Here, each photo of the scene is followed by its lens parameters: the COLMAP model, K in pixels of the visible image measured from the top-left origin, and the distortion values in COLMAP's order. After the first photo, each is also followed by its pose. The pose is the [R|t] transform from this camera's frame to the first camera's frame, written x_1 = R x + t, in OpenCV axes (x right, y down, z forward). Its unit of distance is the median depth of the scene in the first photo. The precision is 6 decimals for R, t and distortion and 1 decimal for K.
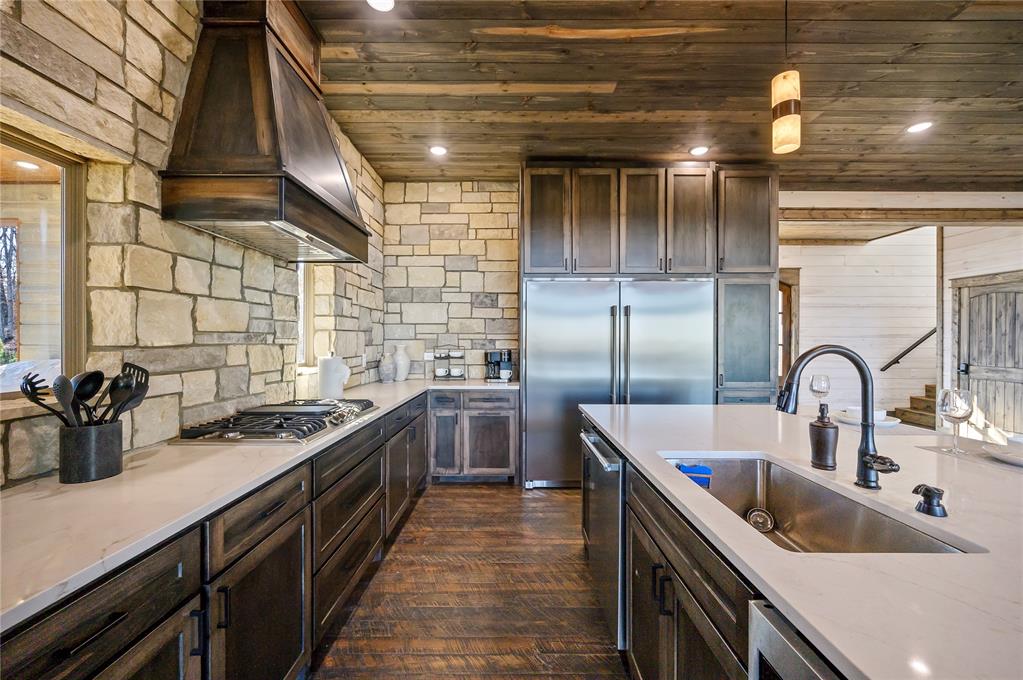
lens RADIAL K [[409.5, 0, 514.2], [0, 409.5, 342.2], [0, 0, 1]] dist [-0.003863, -0.000309]
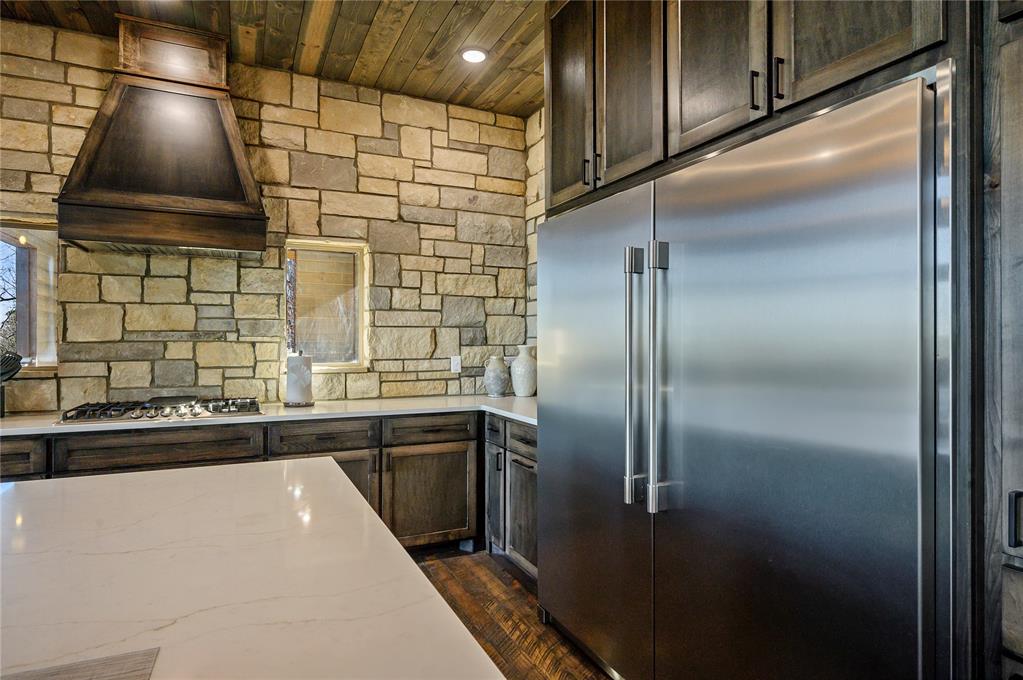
lens RADIAL K [[568.2, 0, 516.4], [0, 568.2, 337.8], [0, 0, 1]] dist [-0.001813, -0.001498]
pose [[0.433014, -0.007709, -0.901354, 1.146254], [-0.004086, 0.999936, -0.010515, 0.008013], [0.901378, 0.008236, 0.432955, 1.106831]]
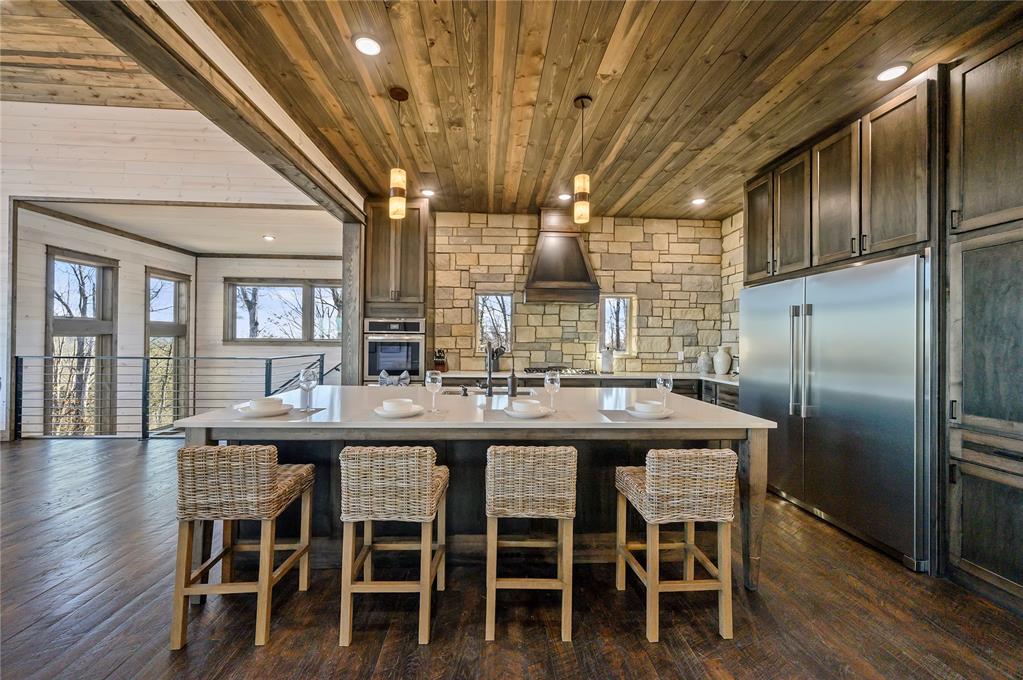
lens RADIAL K [[409.5, 0, 509.8], [0, 409.5, 338.2], [0, 0, 1]] dist [-0.003863, -0.000309]
pose [[0.054080, -0.008281, -0.998502, 1.874920], [-0.015294, 0.999841, -0.009120, 0.005479], [0.998419, 0.015764, 0.053945, 0.526528]]
